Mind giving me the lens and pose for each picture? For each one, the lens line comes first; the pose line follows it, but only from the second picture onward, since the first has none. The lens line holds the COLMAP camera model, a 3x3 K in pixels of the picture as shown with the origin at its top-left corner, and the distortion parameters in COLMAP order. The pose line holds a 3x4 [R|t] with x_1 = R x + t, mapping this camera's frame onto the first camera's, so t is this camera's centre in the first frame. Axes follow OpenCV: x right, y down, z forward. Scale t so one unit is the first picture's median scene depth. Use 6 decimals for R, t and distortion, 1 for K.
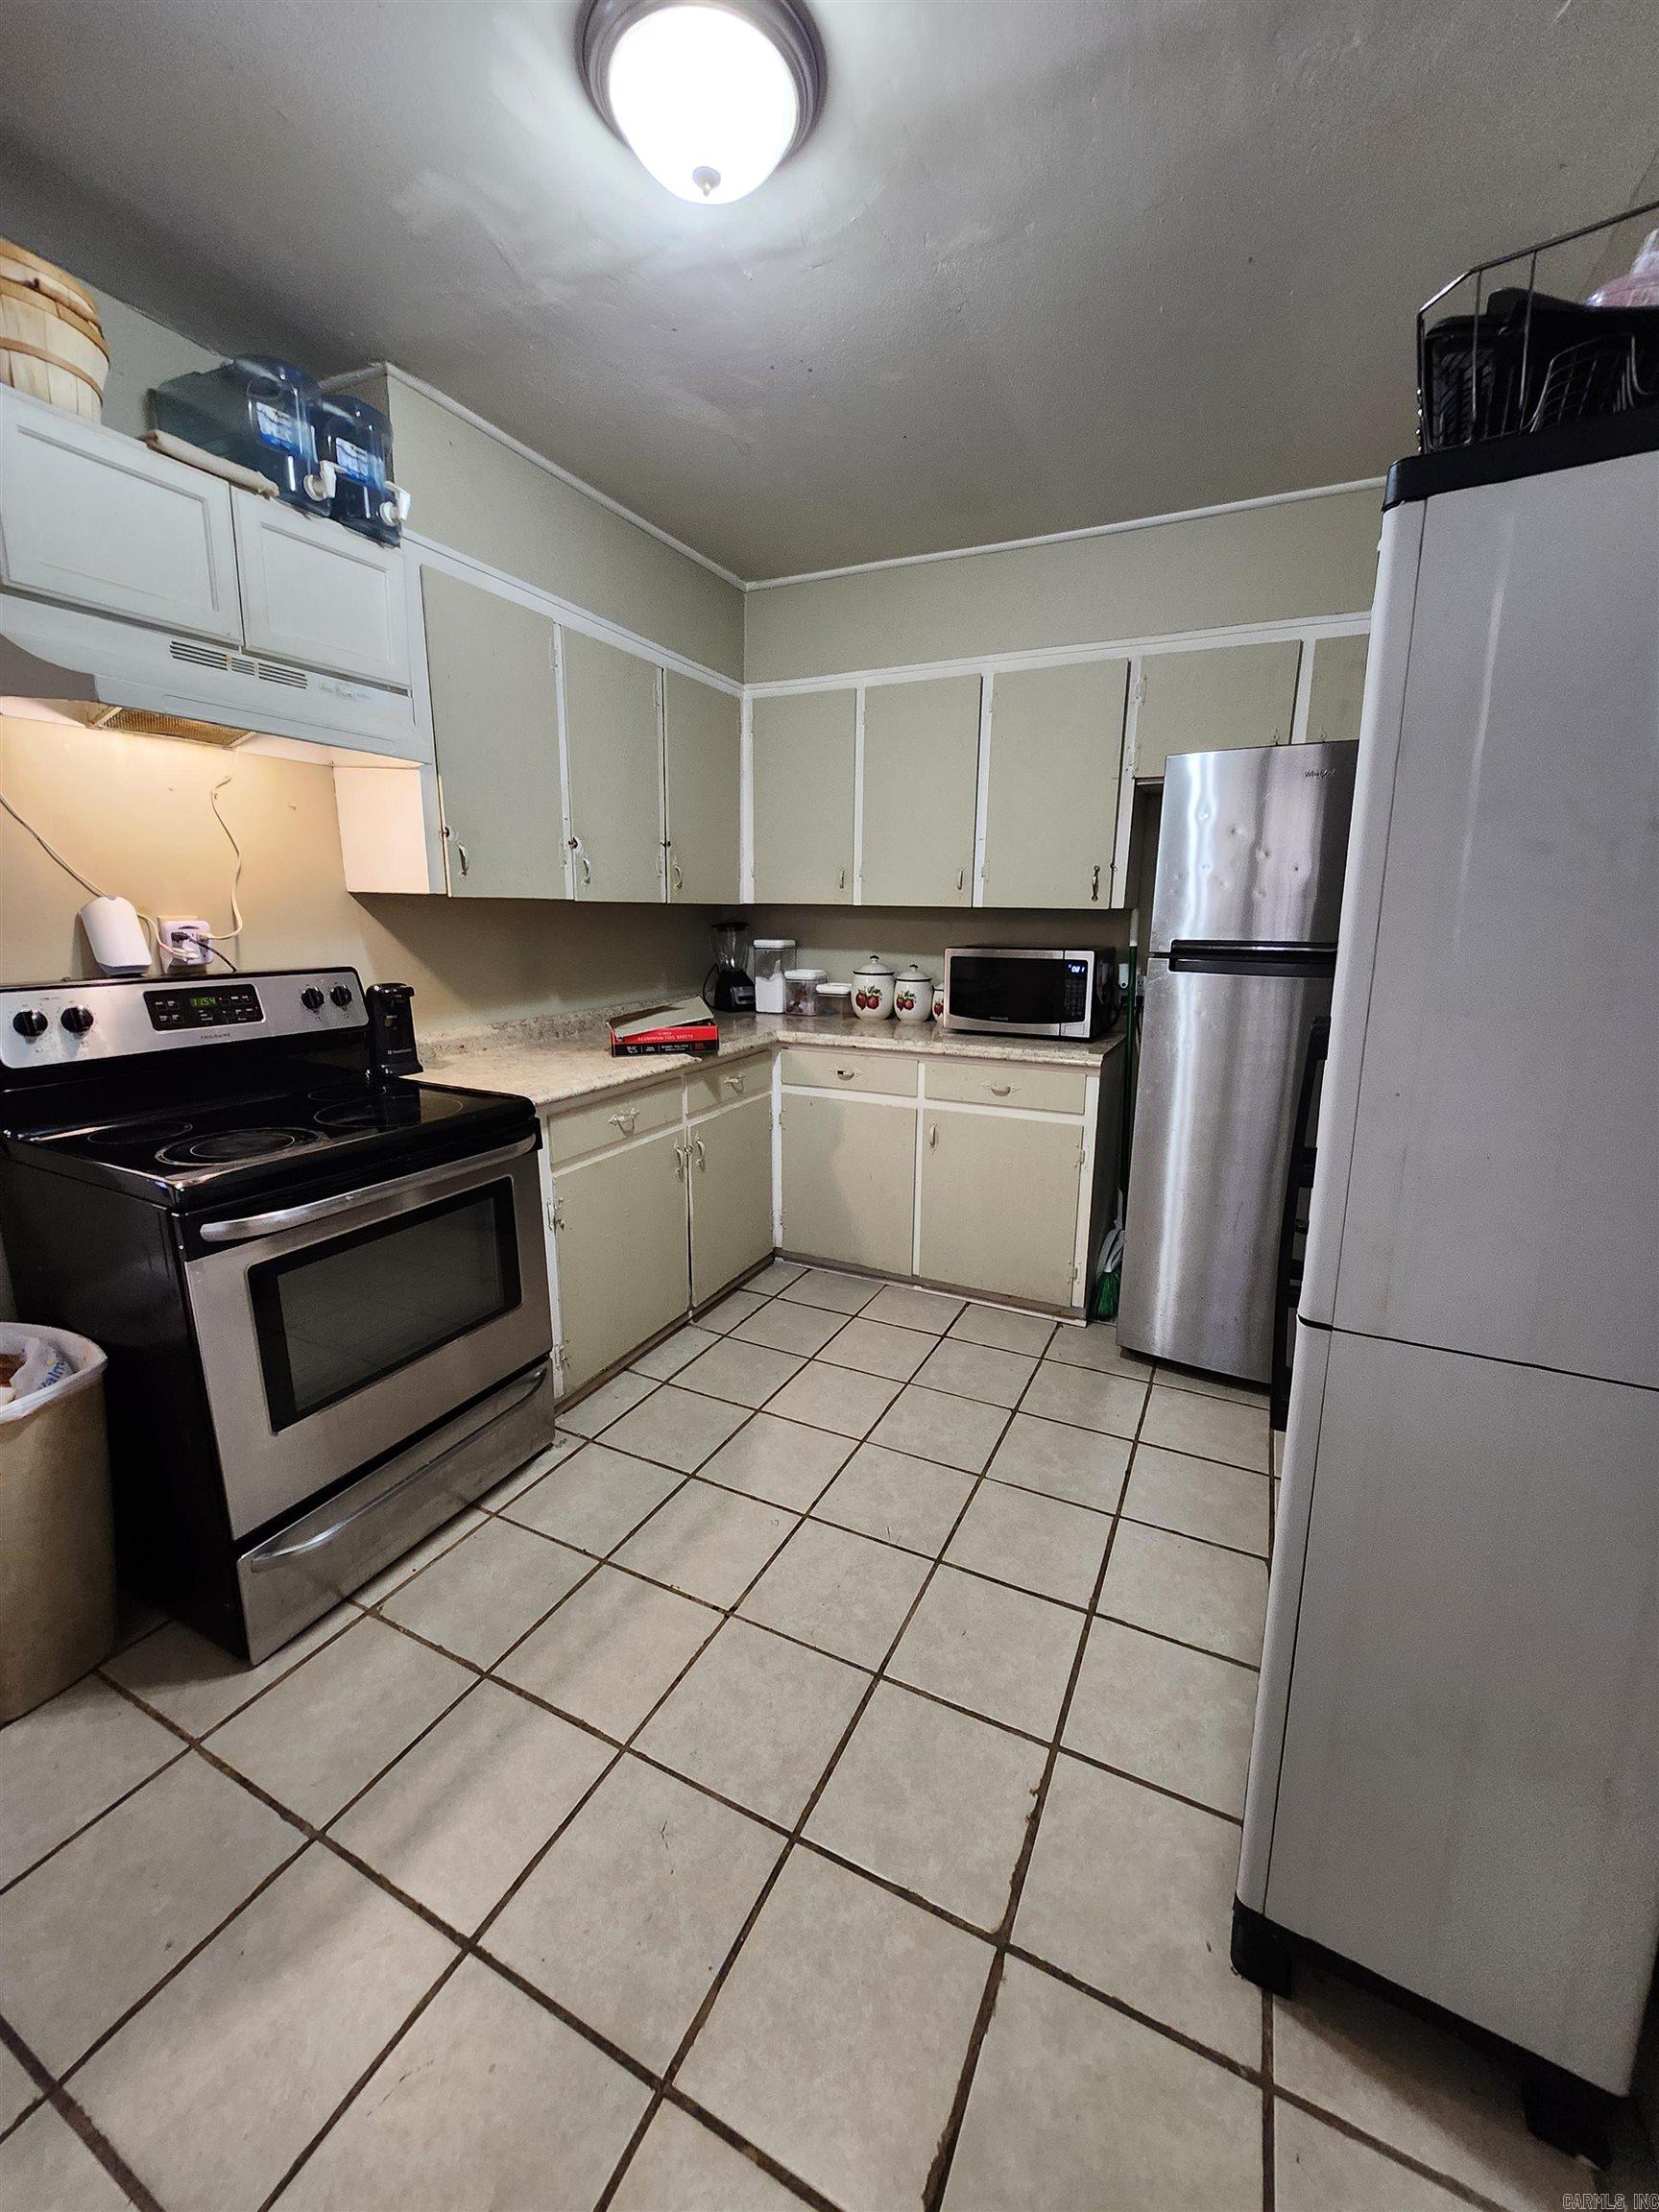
lens RADIAL K [[876.5, 0, 830.5], [0, 876.5, 1103.0], [0, 0, 1]] dist [-0.001233, -0.000140]
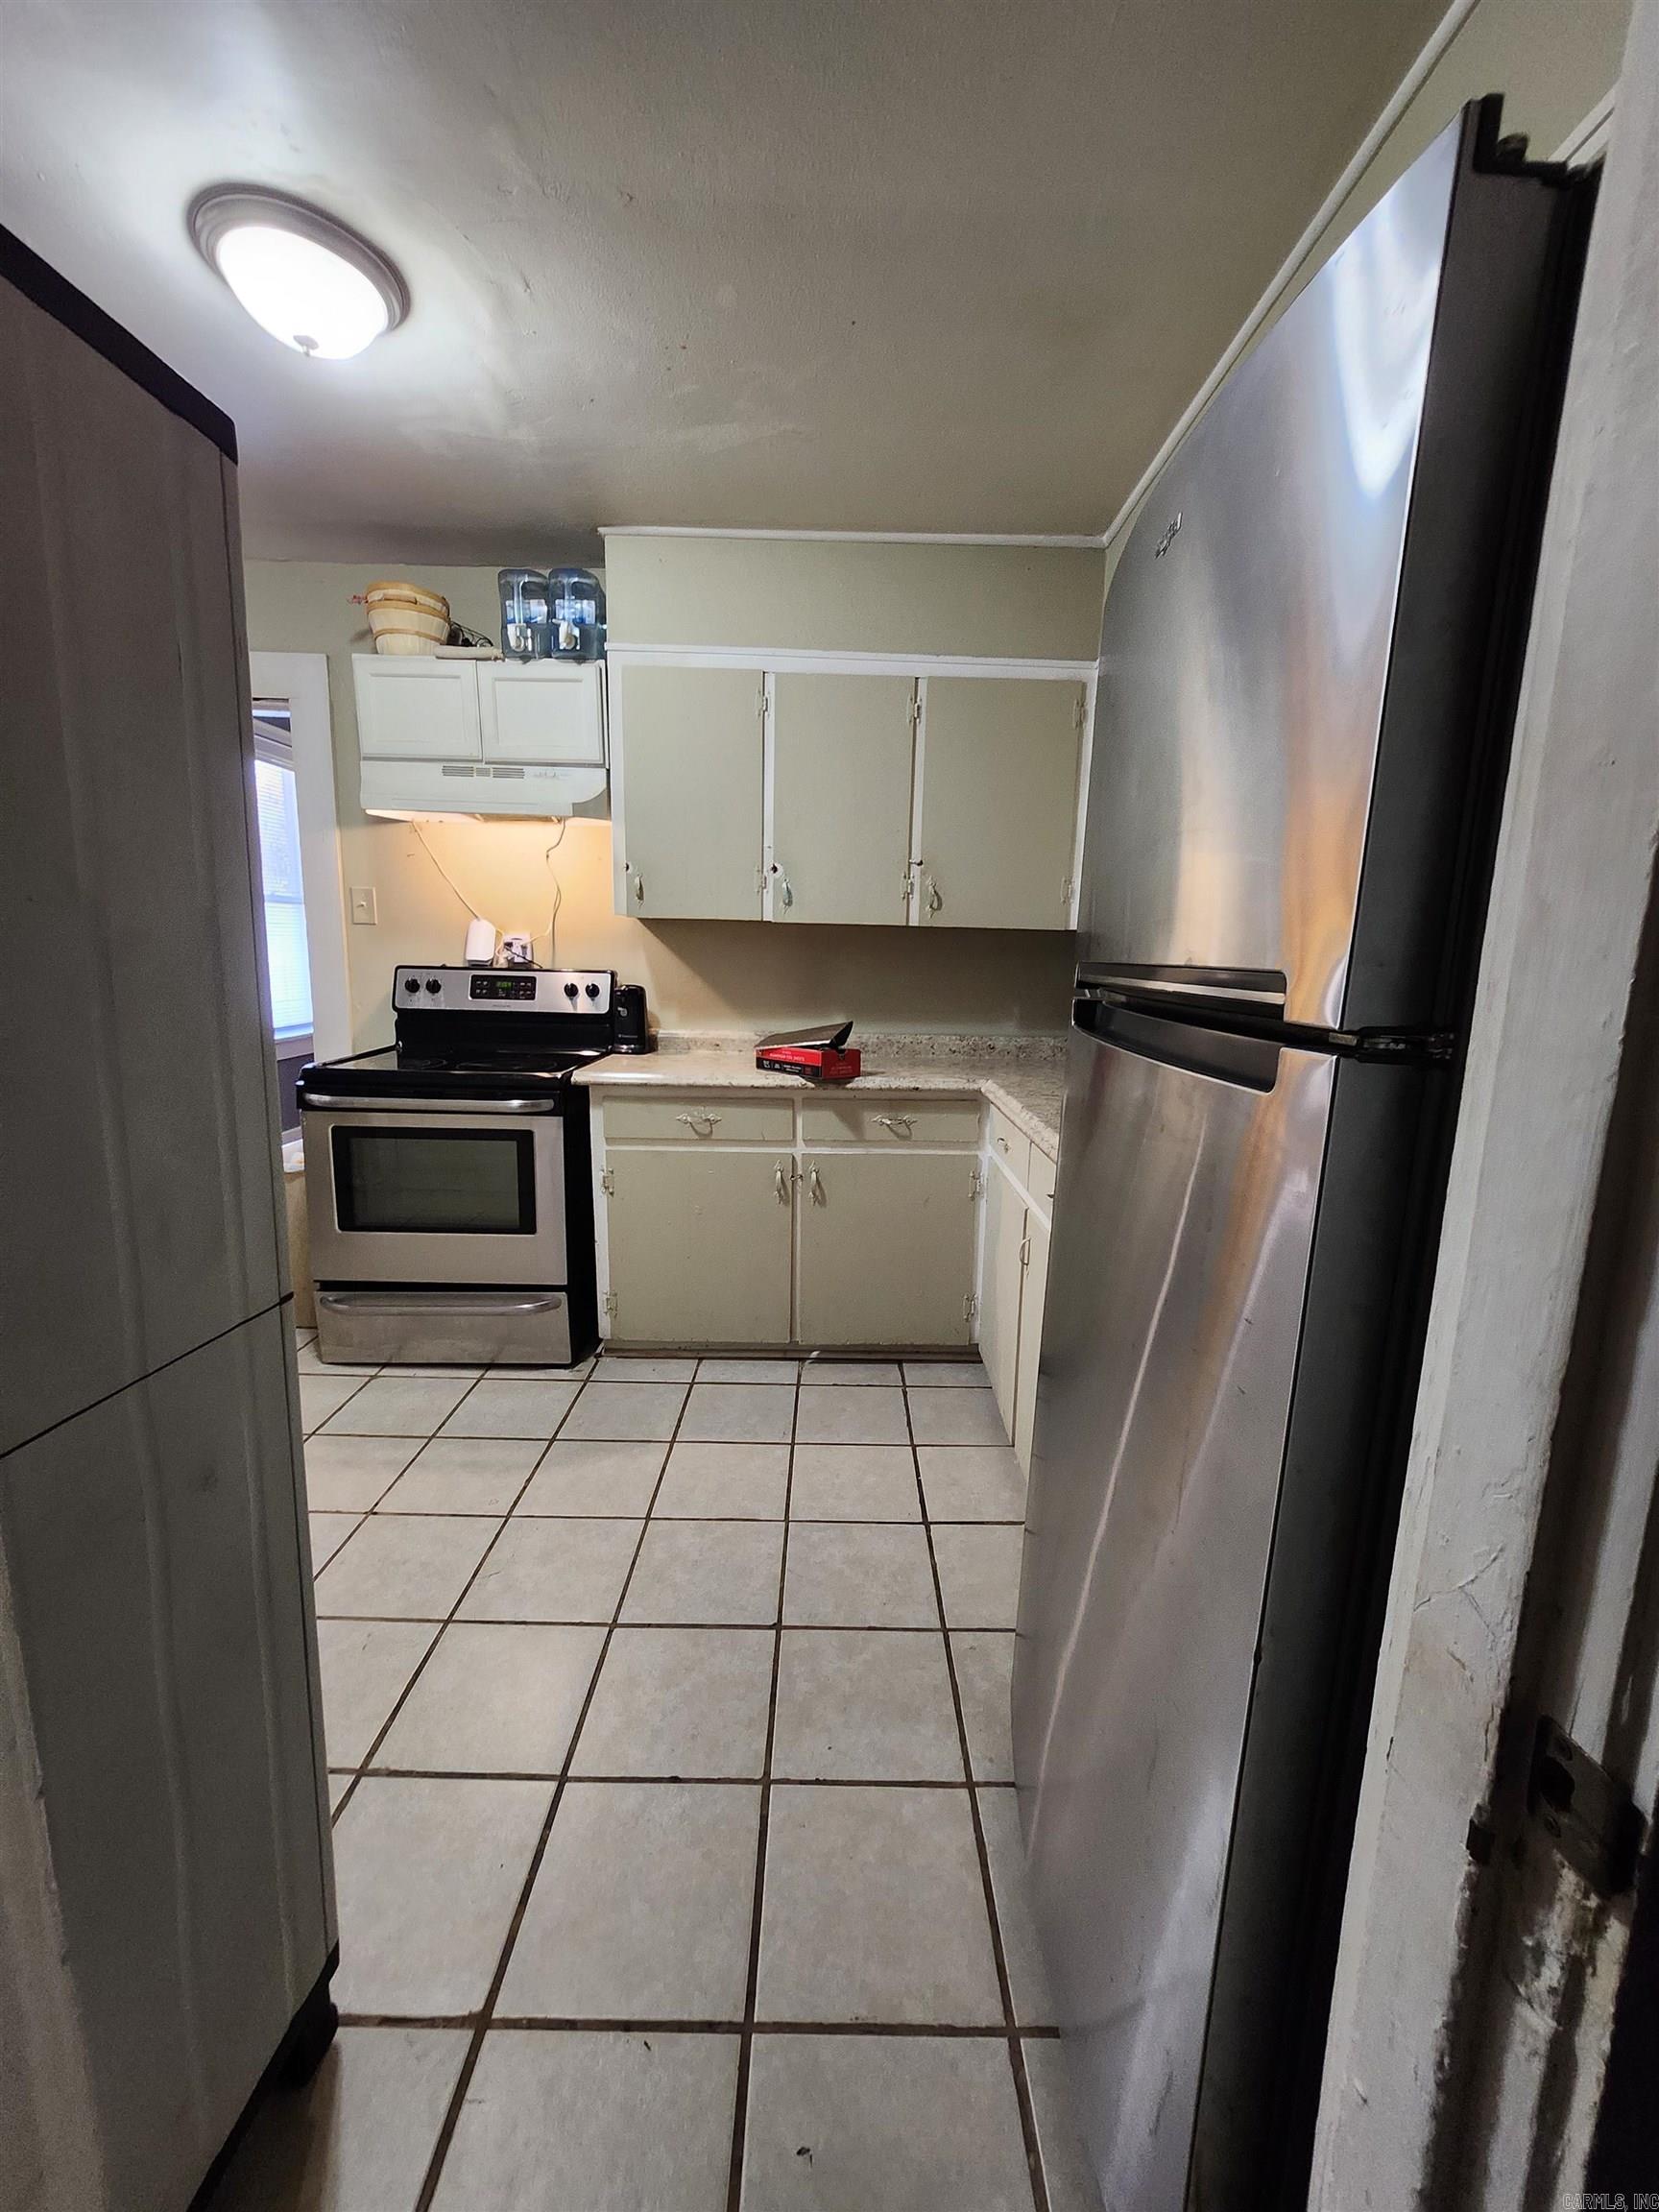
lens RADIAL K [[876.5, 0, 831.7], [0, 876.5, 1099.5], [0, 0, 1]] dist [-0.001233, -0.000140]
pose [[0.439531, 0.152683, -0.885156, 0.877969], [-0.213060, 0.975045, 0.062391, -0.122686], [0.872593, 0.161168, 0.461093, 0.729800]]
